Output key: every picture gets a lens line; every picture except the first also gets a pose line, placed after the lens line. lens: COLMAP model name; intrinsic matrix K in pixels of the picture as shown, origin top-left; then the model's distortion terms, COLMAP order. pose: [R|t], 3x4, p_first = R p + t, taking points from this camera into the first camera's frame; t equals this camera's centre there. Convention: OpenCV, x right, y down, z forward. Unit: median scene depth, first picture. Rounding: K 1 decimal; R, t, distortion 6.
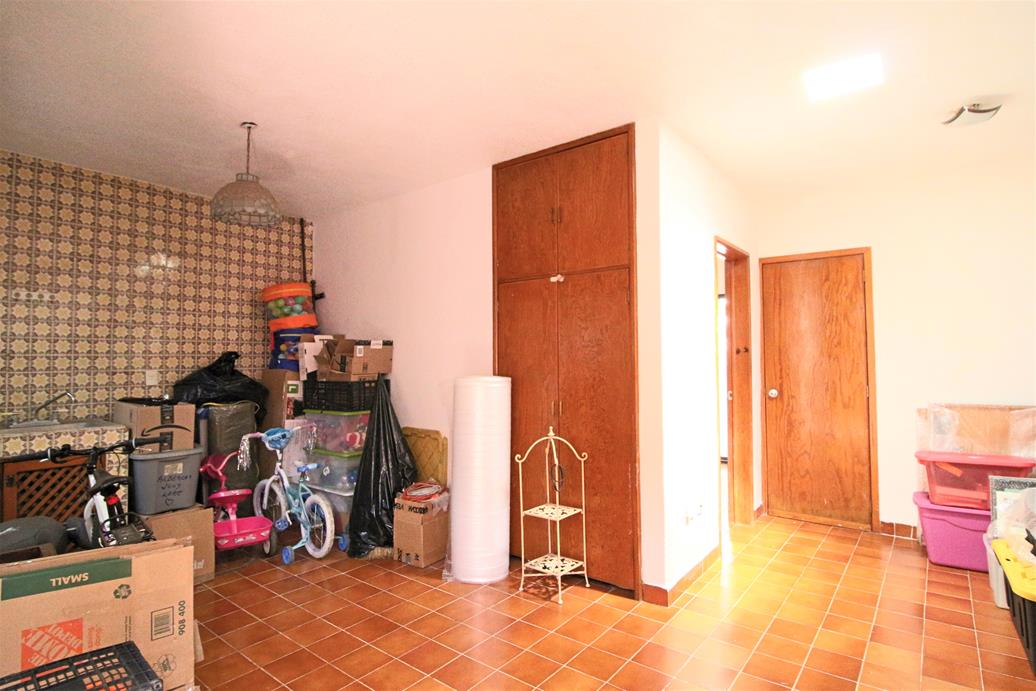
lens RADIAL K [[530.3, 0, 518.0], [0, 530.3, 345.5], [0, 0, 1]] dist [-0.014879, -0.001715]
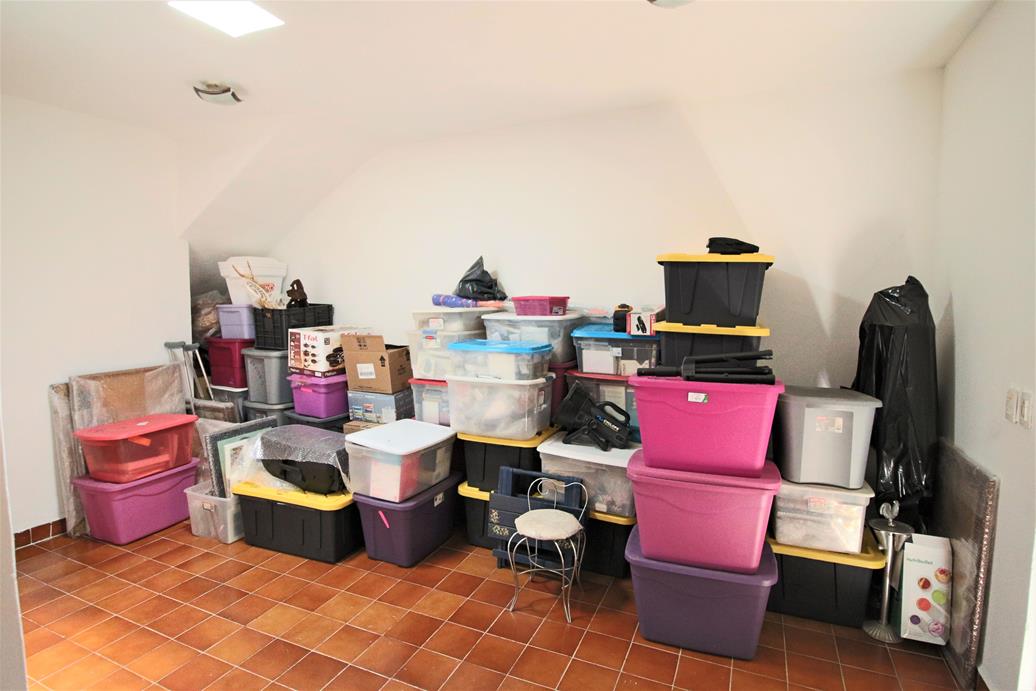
lens RADIAL K [[530.3, 0, 518.0], [0, 530.3, 345.5], [0, 0, 1]] dist [-0.014879, -0.001715]
pose [[-0.247317, -0.072598, 0.966211, -0.300371], [-0.033008, 0.997242, 0.066481, -0.031413], [-0.968372, -0.015451, -0.249031, 0.628100]]
